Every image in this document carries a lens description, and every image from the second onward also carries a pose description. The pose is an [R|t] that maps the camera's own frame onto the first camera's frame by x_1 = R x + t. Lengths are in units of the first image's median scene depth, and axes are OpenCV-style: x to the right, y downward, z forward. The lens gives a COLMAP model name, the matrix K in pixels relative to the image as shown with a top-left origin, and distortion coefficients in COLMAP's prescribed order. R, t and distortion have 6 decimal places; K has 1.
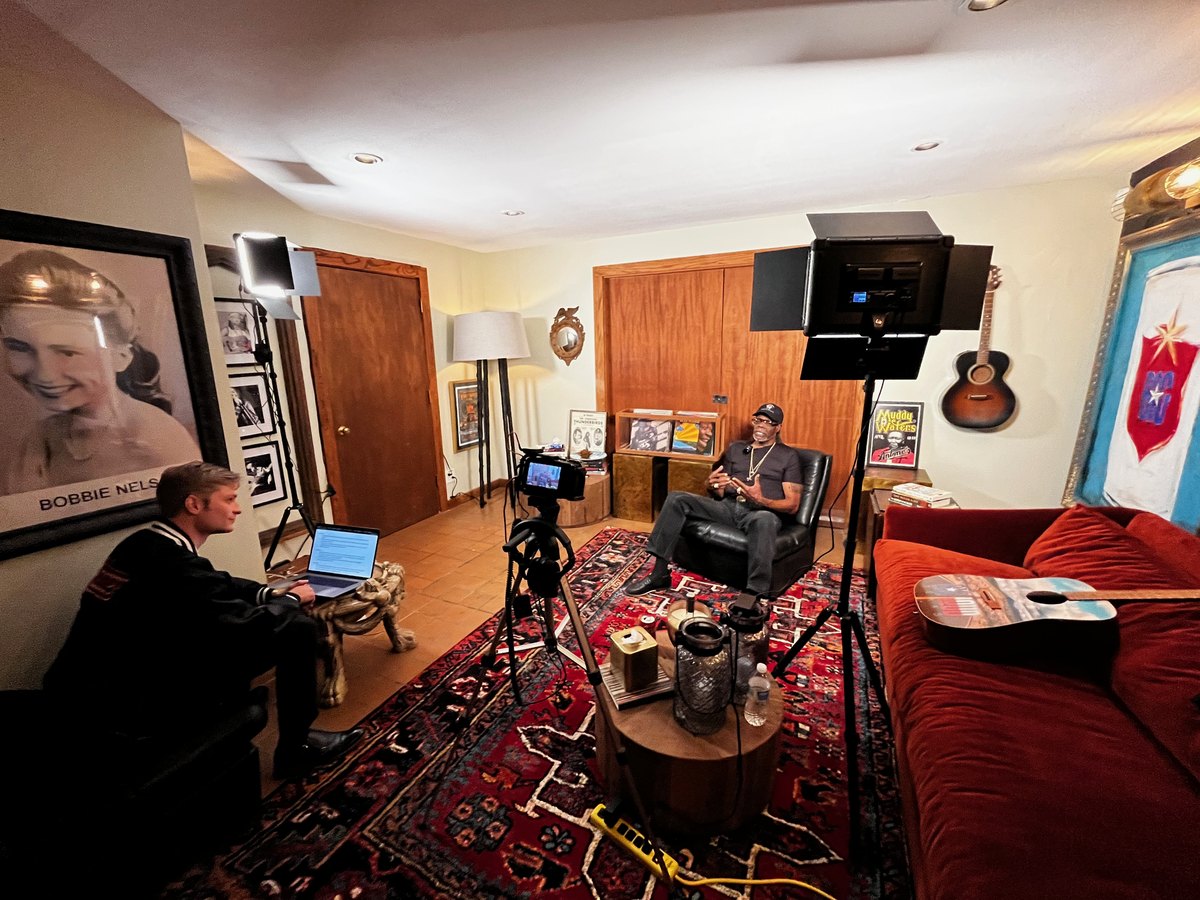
lens RADIAL K [[485.1, 0, 599.9], [0, 485.1, 448.5], [0, 0, 1]] dist [-0.001739, -0.000157]
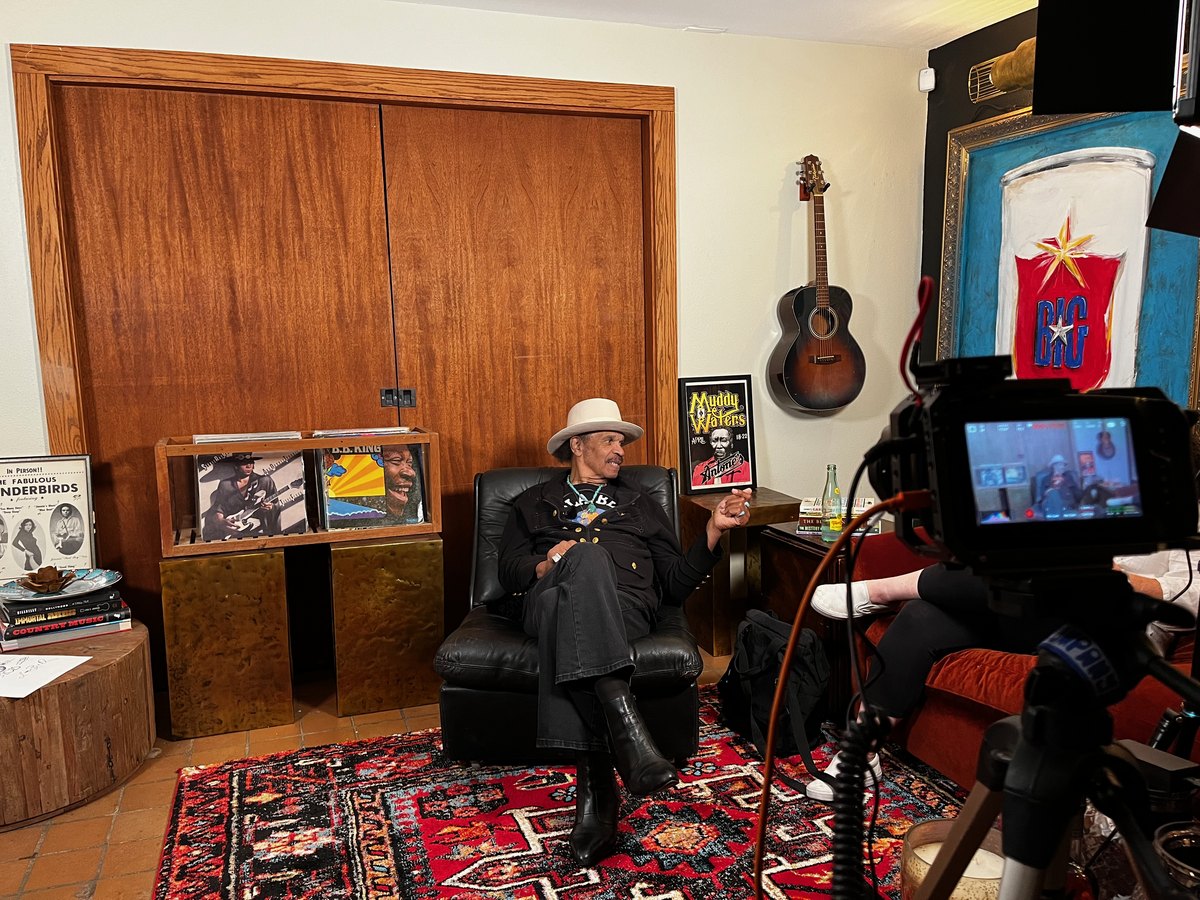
lens RADIAL K [[916.3, 0, 599.4], [0, 916.3, 453.9], [0, 0, 1]] dist [0.042416, -0.008848]
pose [[0.701844, -0.090002, 0.706622, -0.227727], [0.160505, 0.986457, -0.033775, 0.007726], [-0.694013, 0.137121, 0.706784, 0.296149]]
